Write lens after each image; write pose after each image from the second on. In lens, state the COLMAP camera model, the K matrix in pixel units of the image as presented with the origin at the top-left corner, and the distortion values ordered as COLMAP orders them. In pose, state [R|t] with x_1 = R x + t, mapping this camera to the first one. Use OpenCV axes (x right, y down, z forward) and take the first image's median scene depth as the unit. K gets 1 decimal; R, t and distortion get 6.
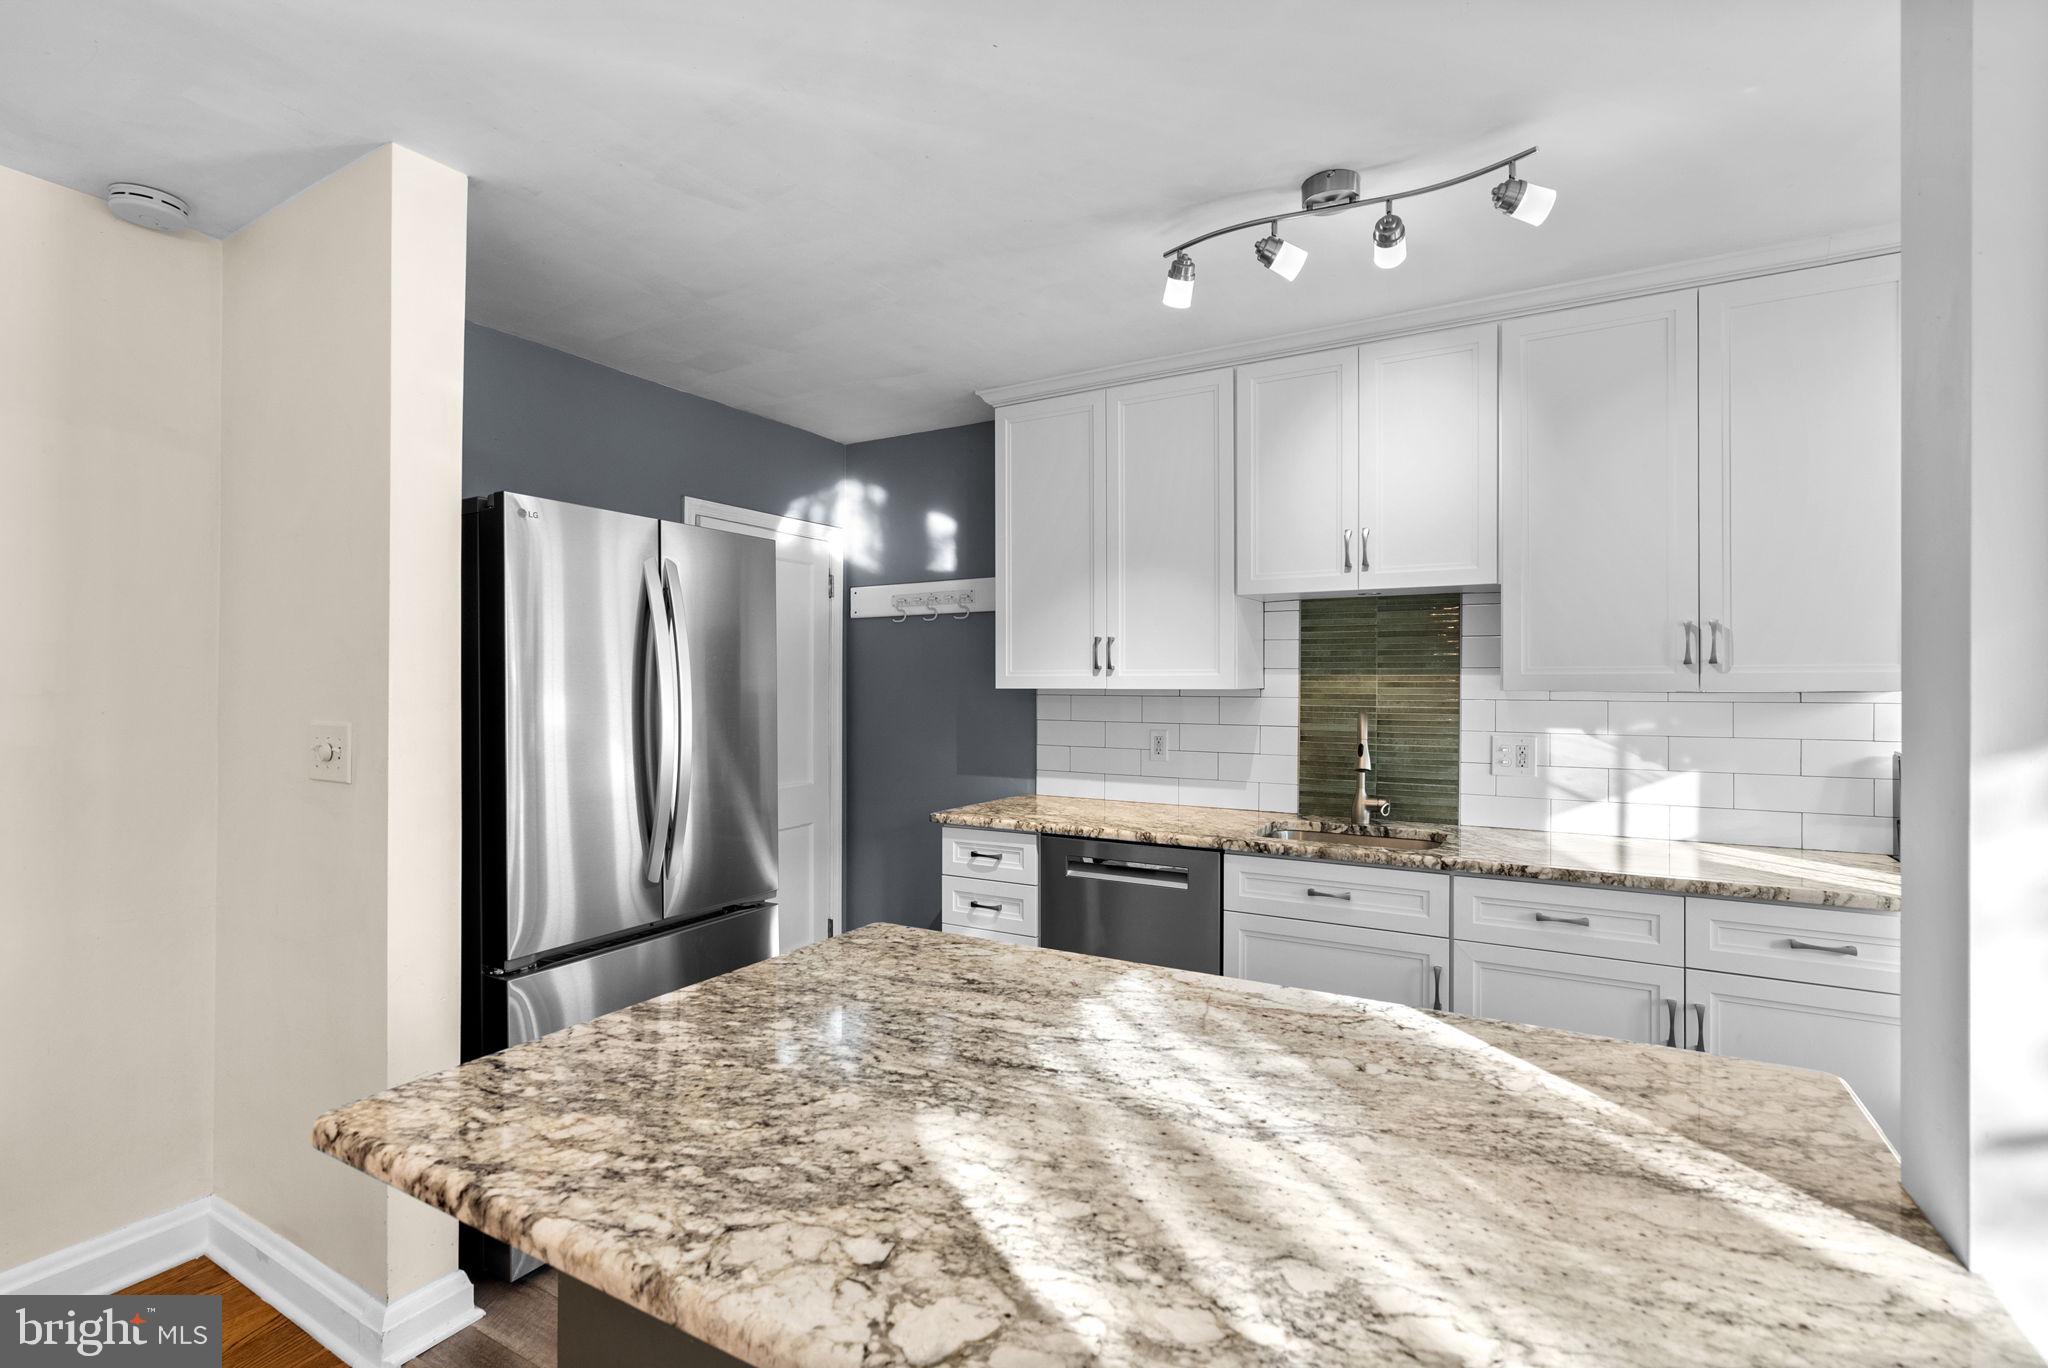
lens RADIAL K [[938.8, 0, 1024.0], [0, 938.8, 684.0], [0, 0, 1]] dist [-0.011635, 0.000058]
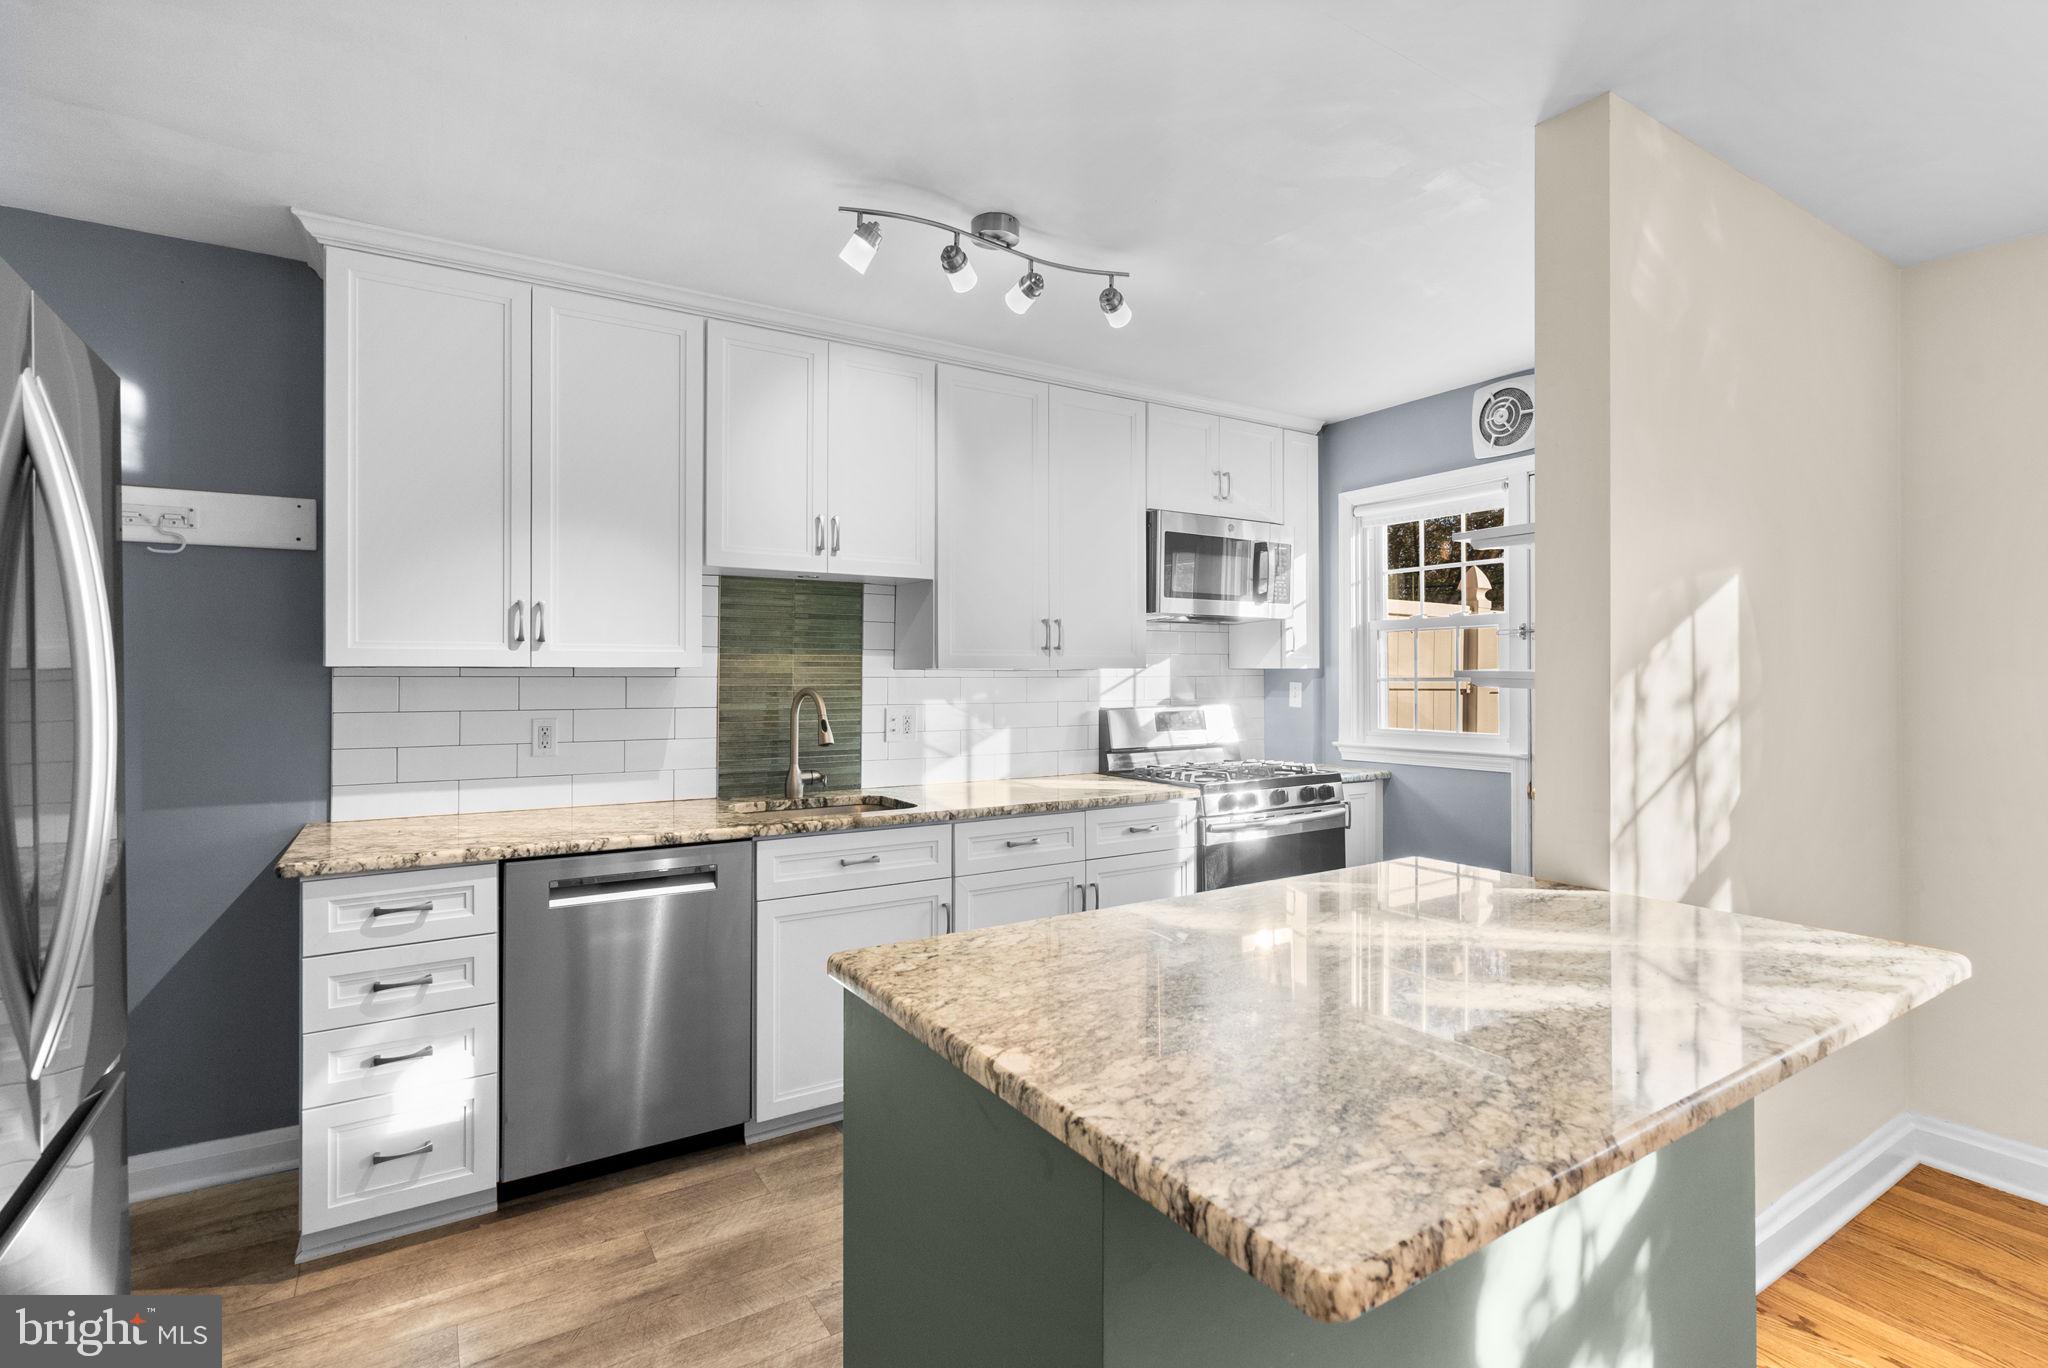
lens RADIAL K [[969.9, 0, 1026.2], [0, 969.9, 665.8], [0, 0, 1]] dist [-0.002579, 0.000413]
pose [[0.462706, 0.005997, 0.886492, -0.490636], [-0.001450, 0.999981, -0.006008, 0.009559], [-0.886511, 0.001495, 0.462706, 0.289722]]
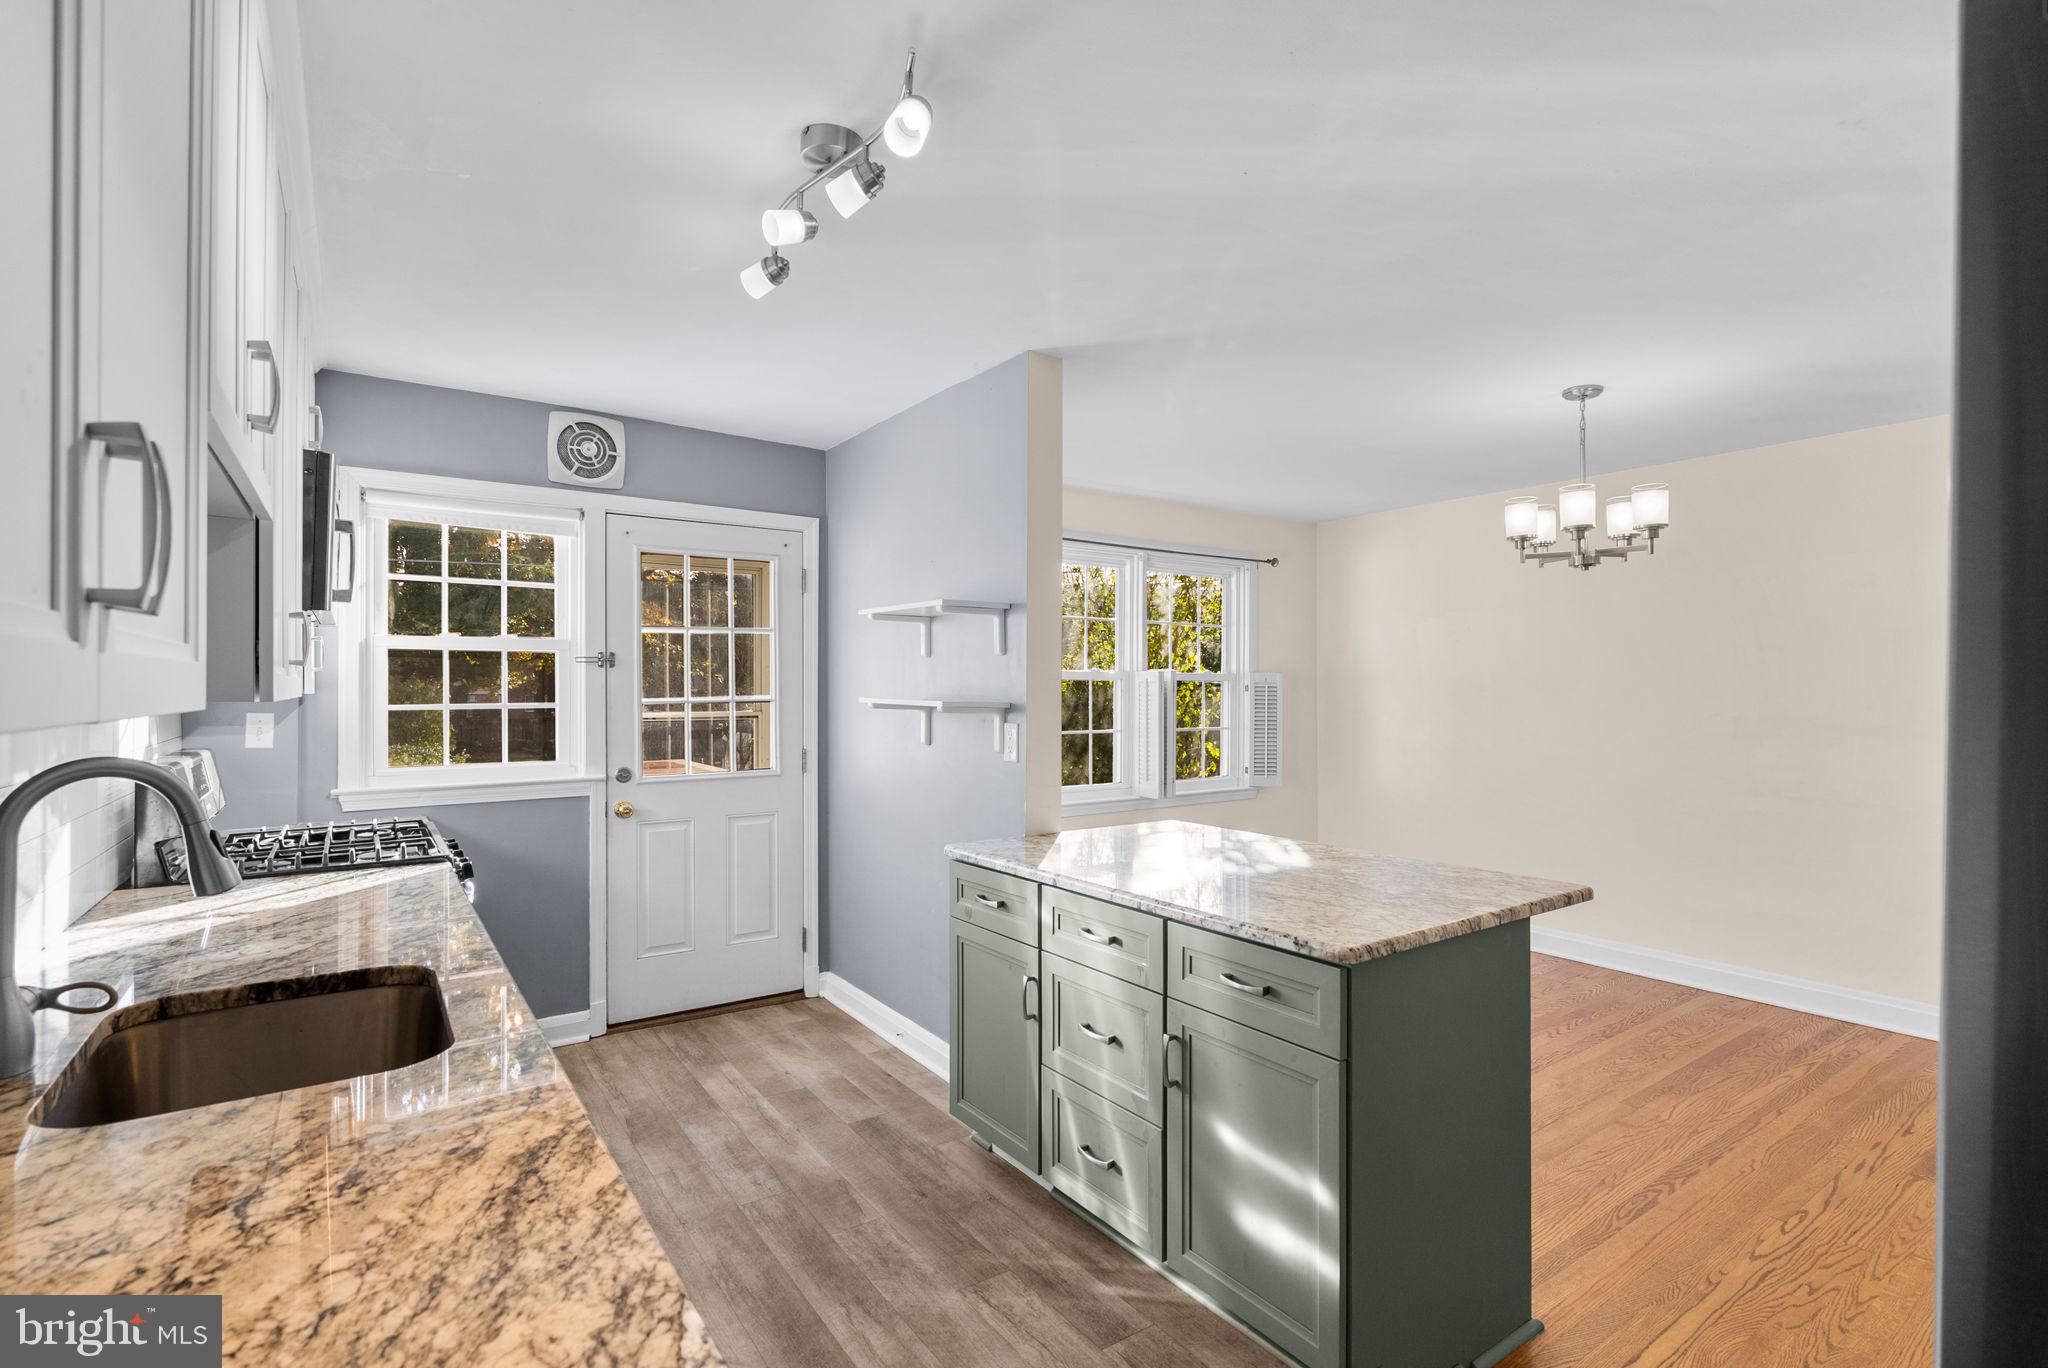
lens RADIAL K [[952.3, 0, 1057.9], [0, 952.3, 674.0], [0, 0, 1]] dist [-0.002115, 0.000496]
pose [[-0.911732, 0.001600, 0.410782, -0.187143], [-0.006710, 0.999801, -0.018787, -0.003172], [-0.410731, -0.019885, -0.911540, 1.209909]]
